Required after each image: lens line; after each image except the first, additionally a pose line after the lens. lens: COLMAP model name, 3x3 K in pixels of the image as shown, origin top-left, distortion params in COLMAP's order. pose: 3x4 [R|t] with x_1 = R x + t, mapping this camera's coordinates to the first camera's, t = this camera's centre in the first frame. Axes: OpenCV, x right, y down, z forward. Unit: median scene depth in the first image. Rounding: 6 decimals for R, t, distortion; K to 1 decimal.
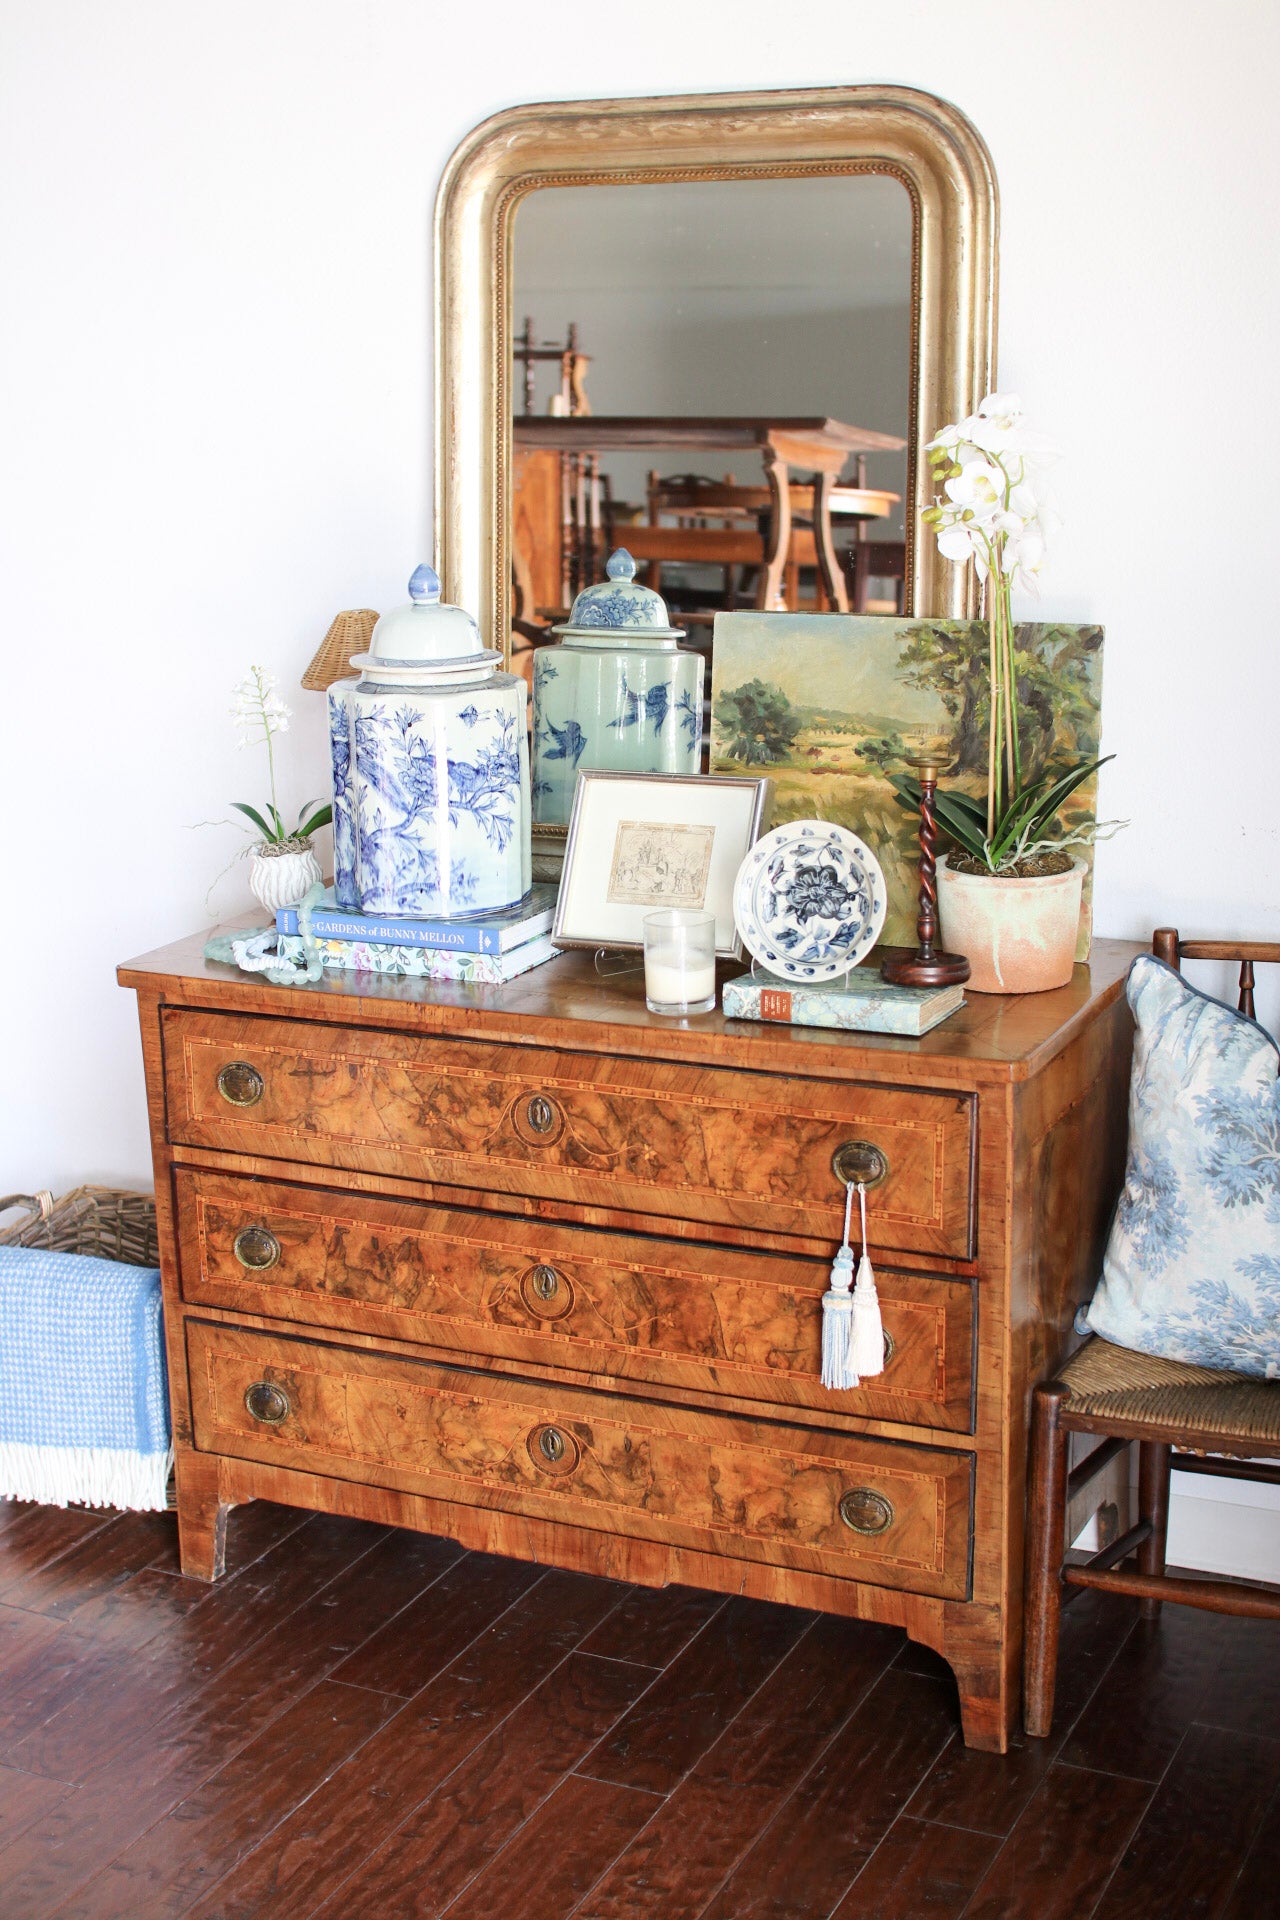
lens RADIAL K [[2674.2, 0, 640.0], [0, 2674.2, 960.0], [0, 0, 1]] dist [-0.190534, 0.266977]
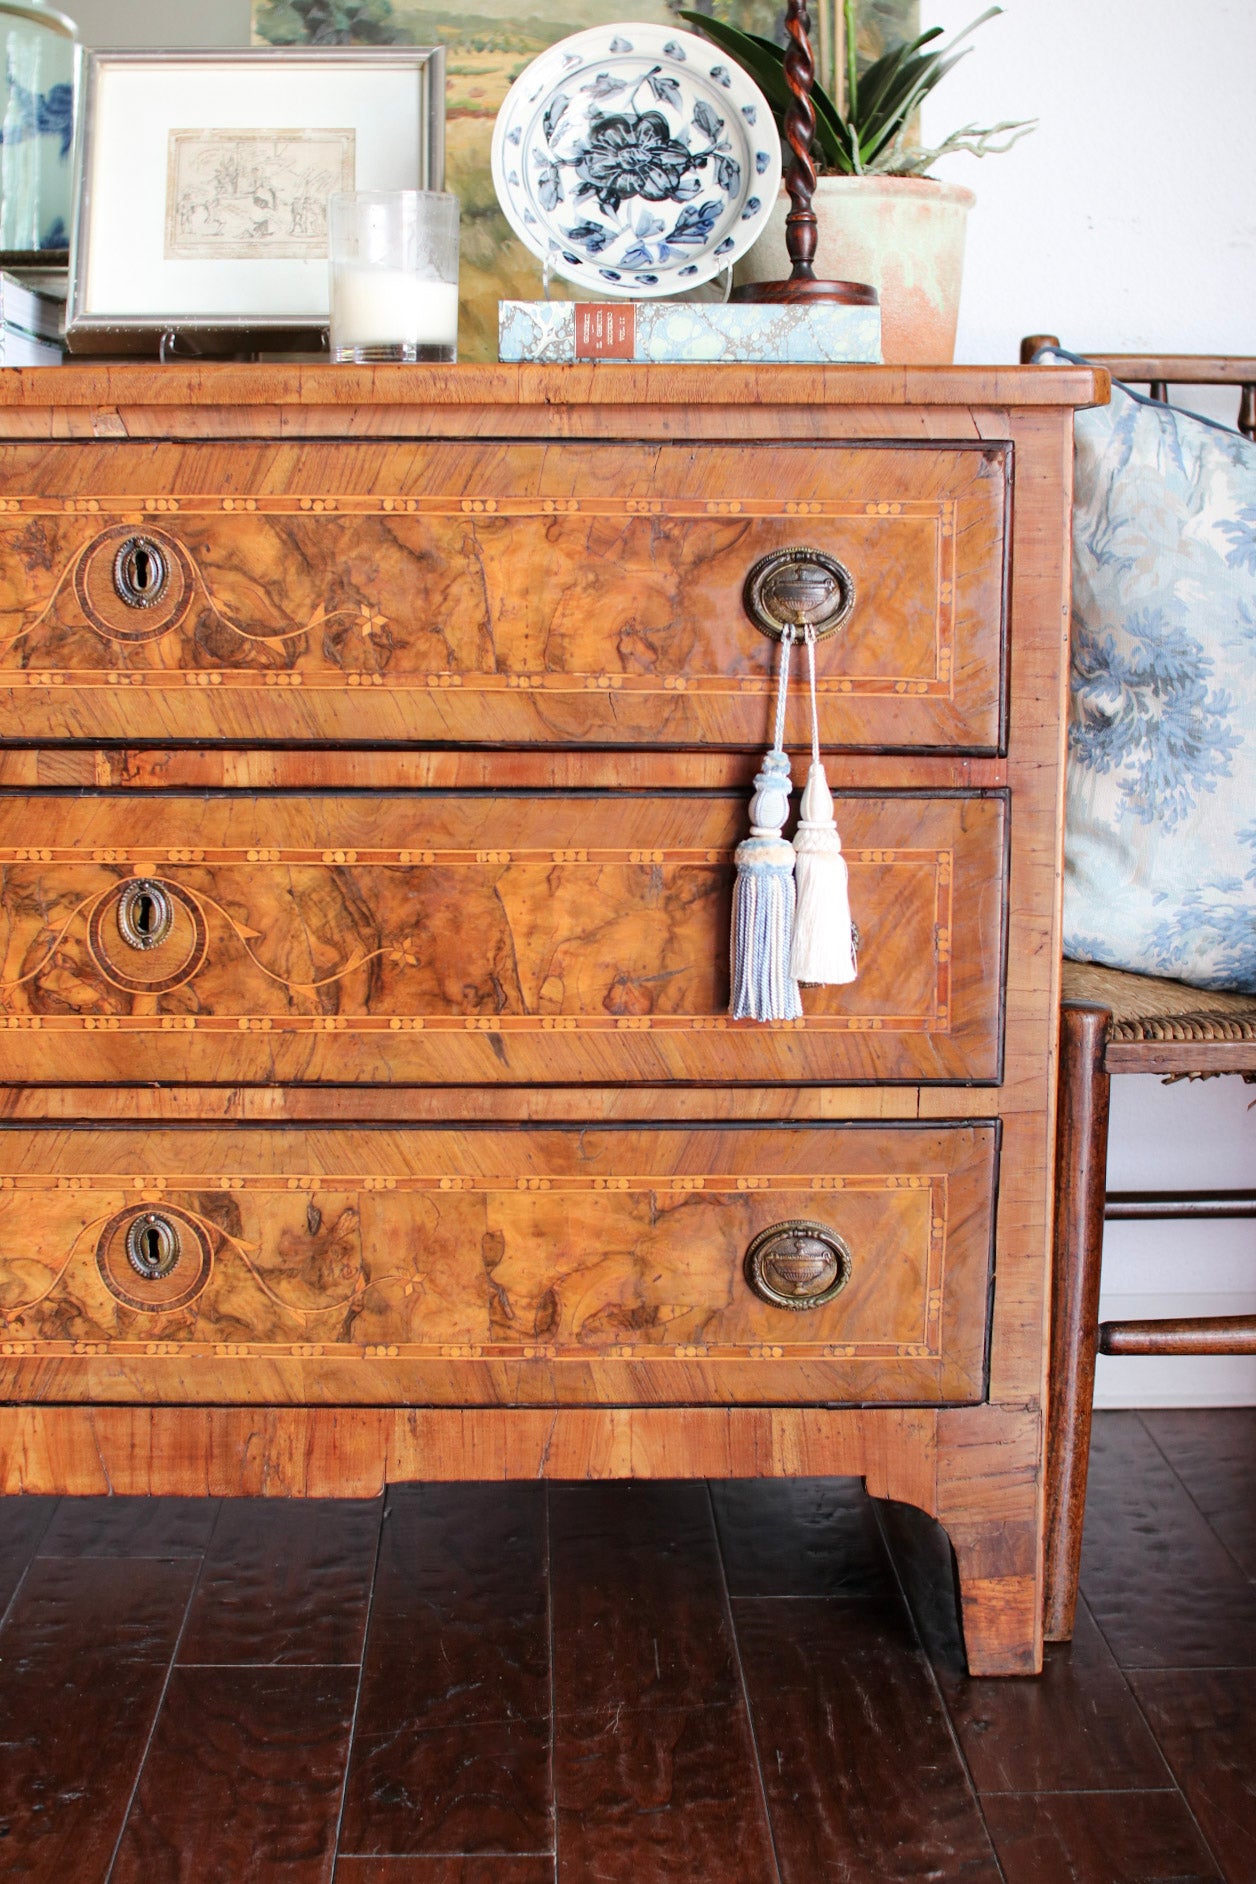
lens RADIAL K [[2665.0, 0, 628.0], [0, 2665.0, 942.0], [0, 0, 1]] dist [-0.189320, 0.282946]
pose [[0.887081, -0.044893, 0.459426, -0.189304], [0.087280, 0.993619, -0.071432, 0.171680], [-0.453288, 0.103465, 0.885339, 0.503979]]
